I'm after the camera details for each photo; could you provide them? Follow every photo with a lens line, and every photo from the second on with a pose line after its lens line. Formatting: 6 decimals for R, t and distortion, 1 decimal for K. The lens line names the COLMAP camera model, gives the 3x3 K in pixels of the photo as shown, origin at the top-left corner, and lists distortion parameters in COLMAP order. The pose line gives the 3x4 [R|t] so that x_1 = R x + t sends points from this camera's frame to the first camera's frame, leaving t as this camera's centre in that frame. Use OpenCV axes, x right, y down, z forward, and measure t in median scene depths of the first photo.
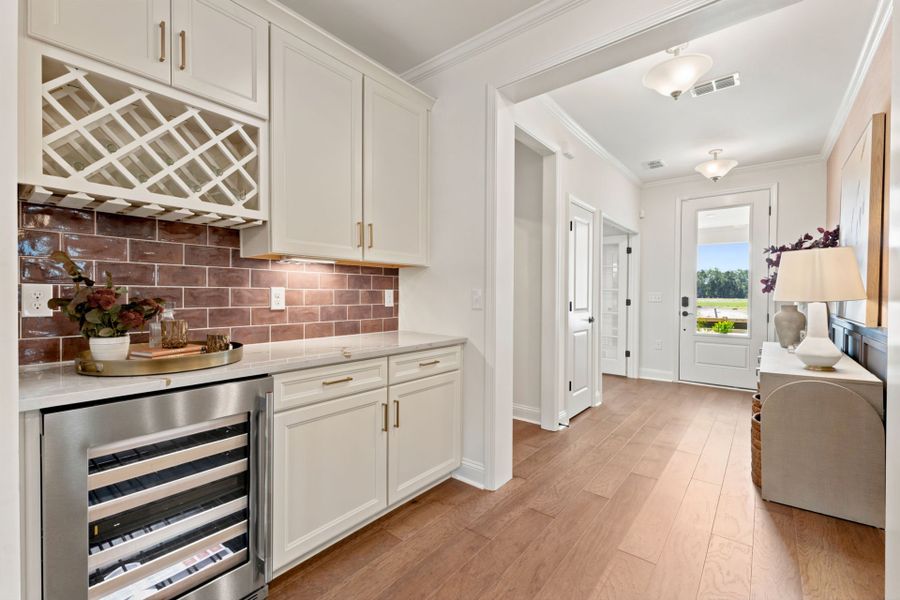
lens RADIAL K [[385.9, 0, 450.3], [0, 385.9, 298.8], [0, 0, 1]] dist [0.009044, -0.001411]
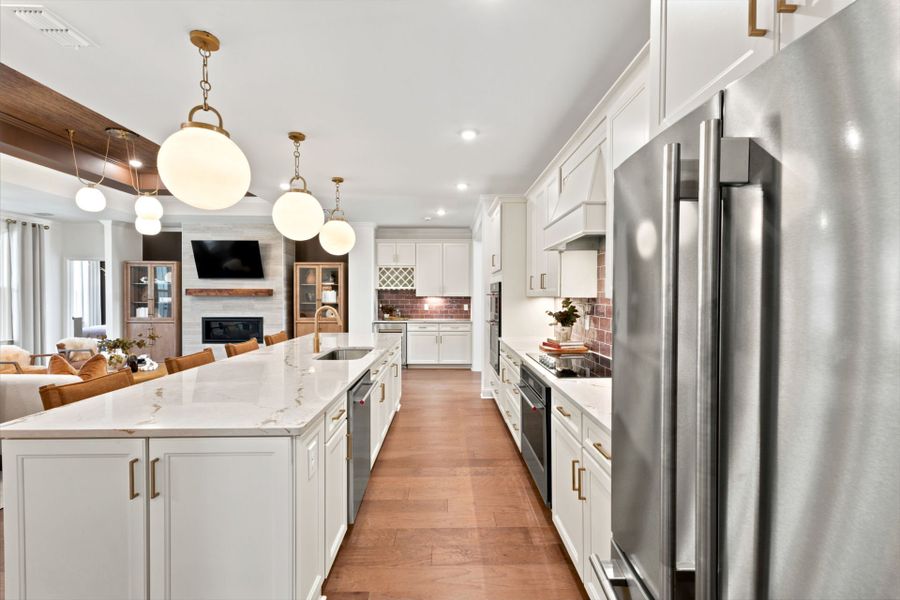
lens RADIAL K [[385.9, 0, 450.3], [0, 385.9, 298.8], [0, 0, 1]] dist [0.009044, -0.001411]
pose [[0.641904, 0.002353, -0.766781, 2.746204], [-0.007988, 0.999962, -0.003619, -0.074490], [0.766743, 0.008448, 0.641899, -1.294859]]
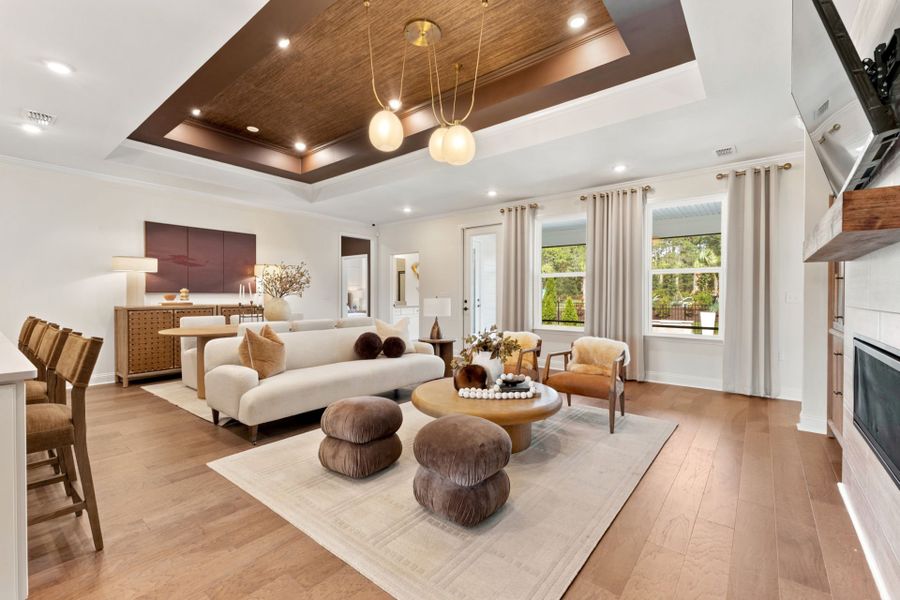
lens RADIAL K [[385.9, 0, 450.3], [0, 385.9, 298.8], [0, 0, 1]] dist [0.009044, -0.001411]
pose [[-0.999891, -0.011422, -0.009361, -0.457232], [-0.011659, 0.999603, 0.025660, -0.007203], [0.009064, 0.025767, -0.999627, 0.324097]]
